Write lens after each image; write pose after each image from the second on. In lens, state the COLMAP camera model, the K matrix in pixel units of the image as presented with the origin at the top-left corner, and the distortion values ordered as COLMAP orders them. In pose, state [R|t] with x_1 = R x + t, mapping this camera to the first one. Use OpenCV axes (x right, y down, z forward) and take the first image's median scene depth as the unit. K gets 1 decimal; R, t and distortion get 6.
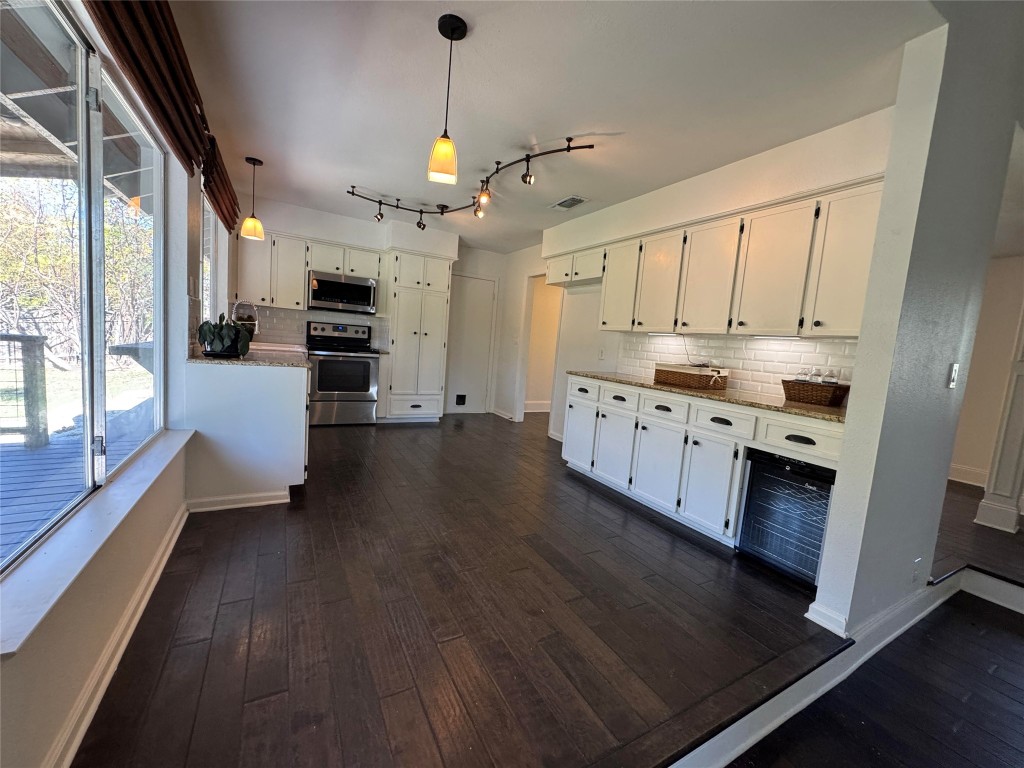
lens RADIAL K [[404.2, 0, 512.0], [0, 404.2, 384.0], [0, 0, 1]] dist [-0.000076, 0.000024]
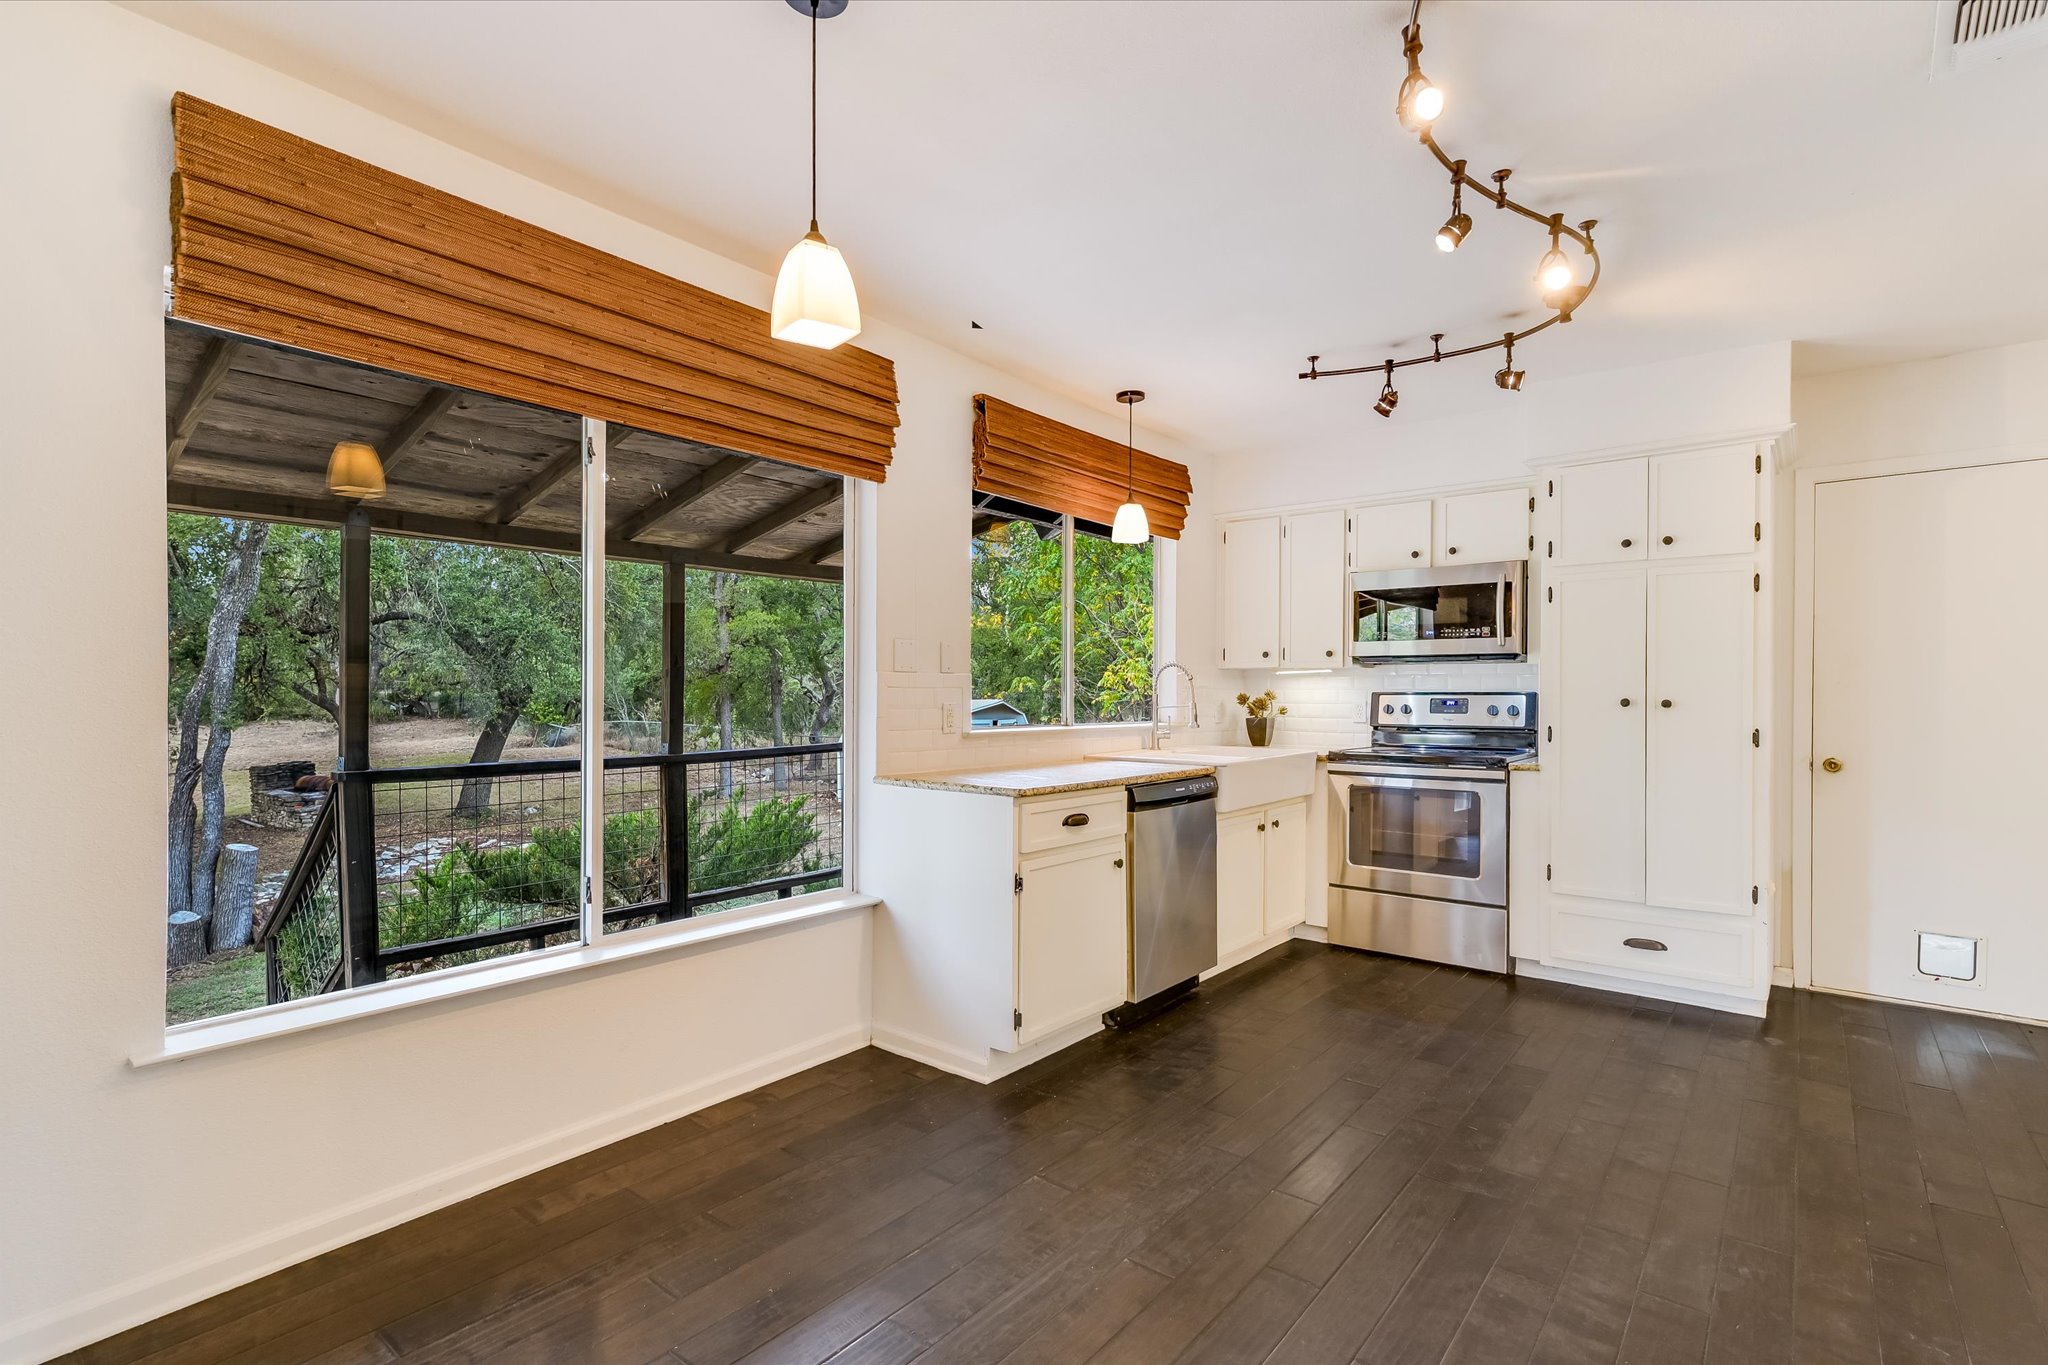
lens RADIAL K [[949.3, 0, 1024.0], [0, 949.3, 682.5], [0, 0, 1]] dist [-0.000144, 0.000012]
pose [[0.359659, -0.088170, -0.928909, 0.271346], [-0.073915, 0.989705, -0.122559, -0.018918], [0.930151, 0.112740, 0.349440, 0.320349]]
